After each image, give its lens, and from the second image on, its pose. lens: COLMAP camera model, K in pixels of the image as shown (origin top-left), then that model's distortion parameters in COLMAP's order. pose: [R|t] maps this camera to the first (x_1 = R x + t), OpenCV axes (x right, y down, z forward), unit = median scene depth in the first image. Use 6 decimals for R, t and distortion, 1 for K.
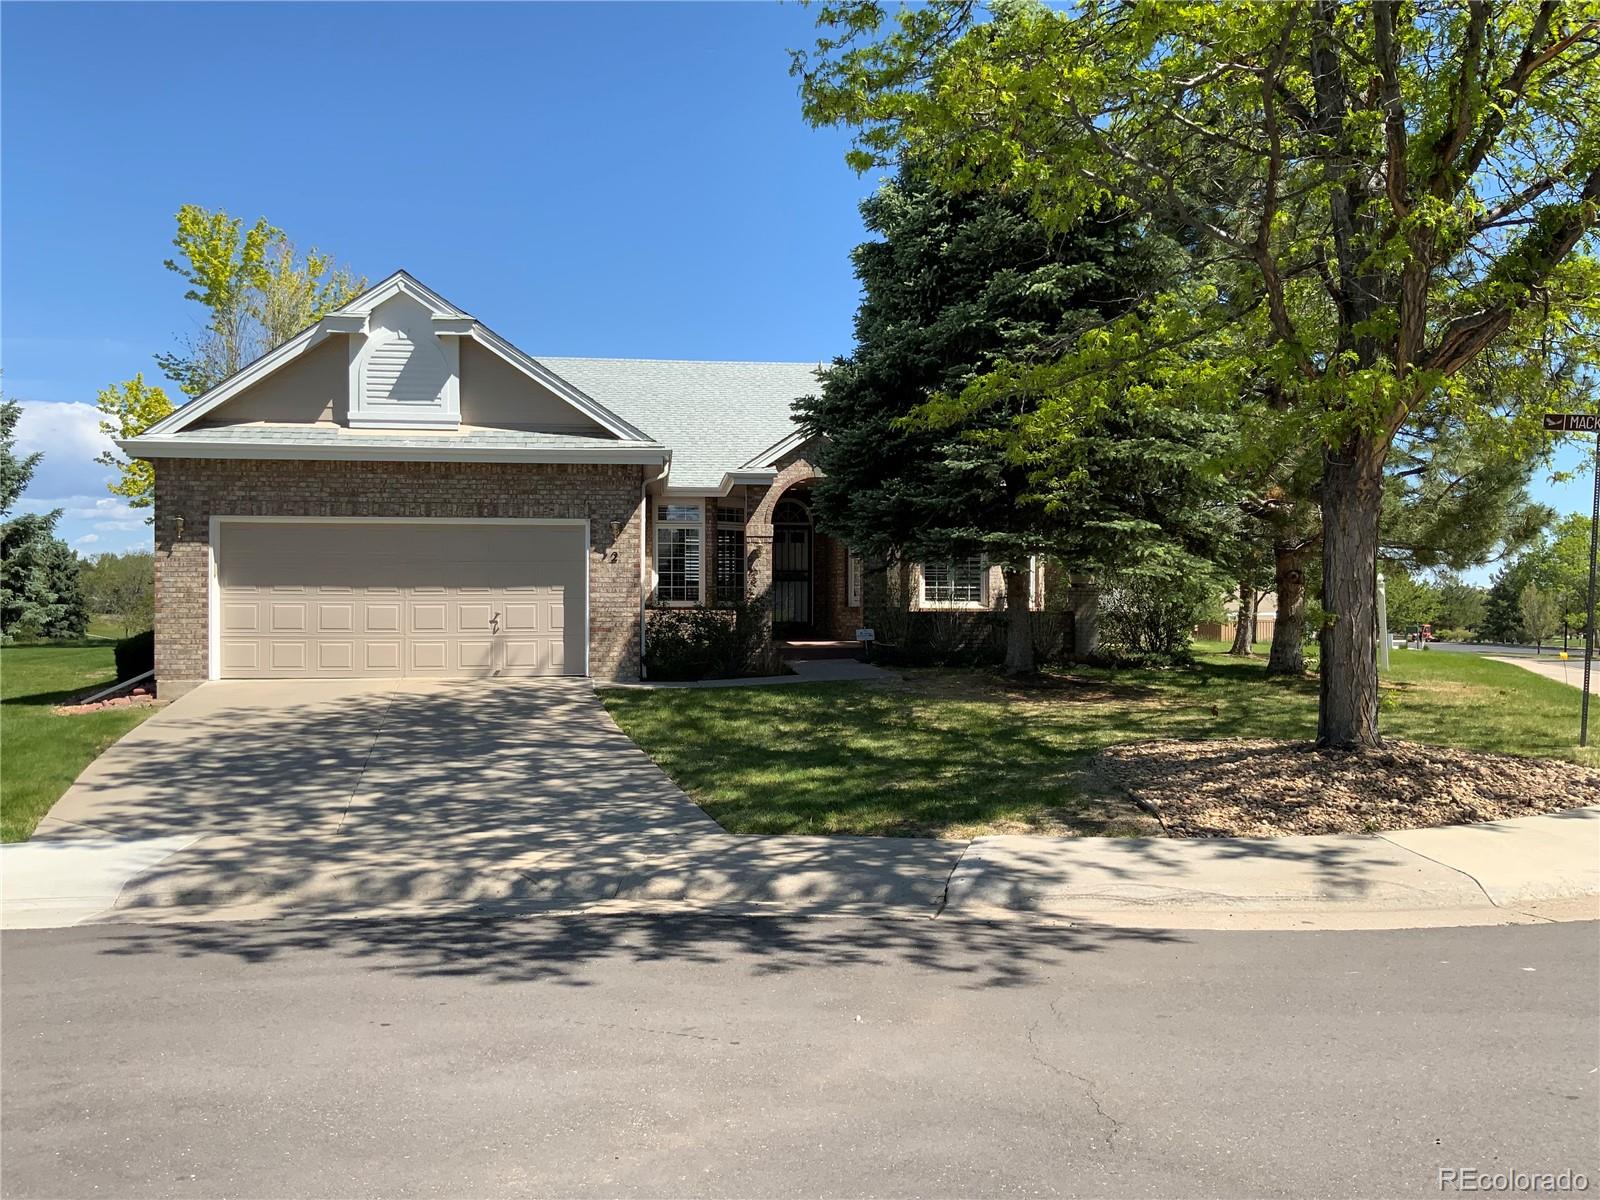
lens RADIAL K [[1303.1, 0, 800.0], [0, 1303.1, 600.0], [0, 0, 1]] dist [0.072095, -0.002316]
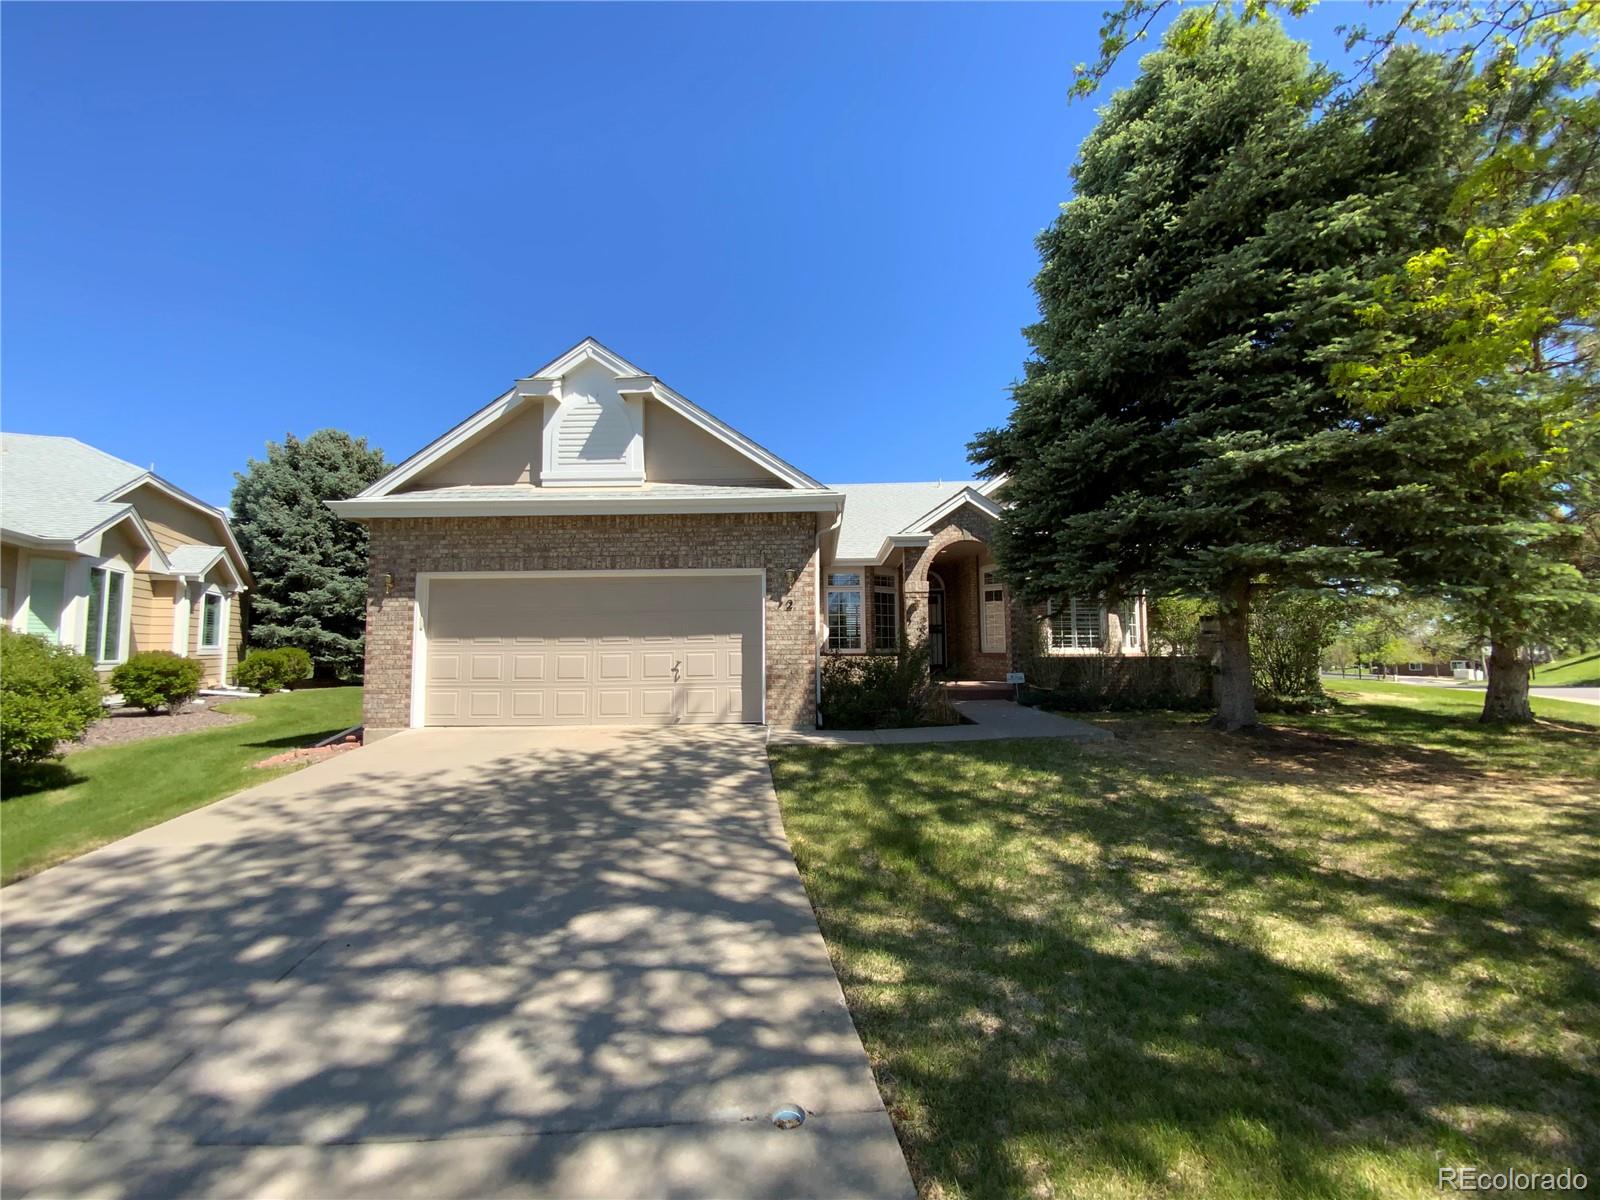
lens RADIAL K [[651.4, 0, 800.0], [0, 651.4, 600.0], [0, 0, 1]] dist [0.053506, -0.028545]
pose [[0.989793, -0.019788, -0.141131, -0.063654], [0.008992, 0.997011, -0.076733, 0.002086], [0.142227, 0.074680, 0.987013, 0.507941]]
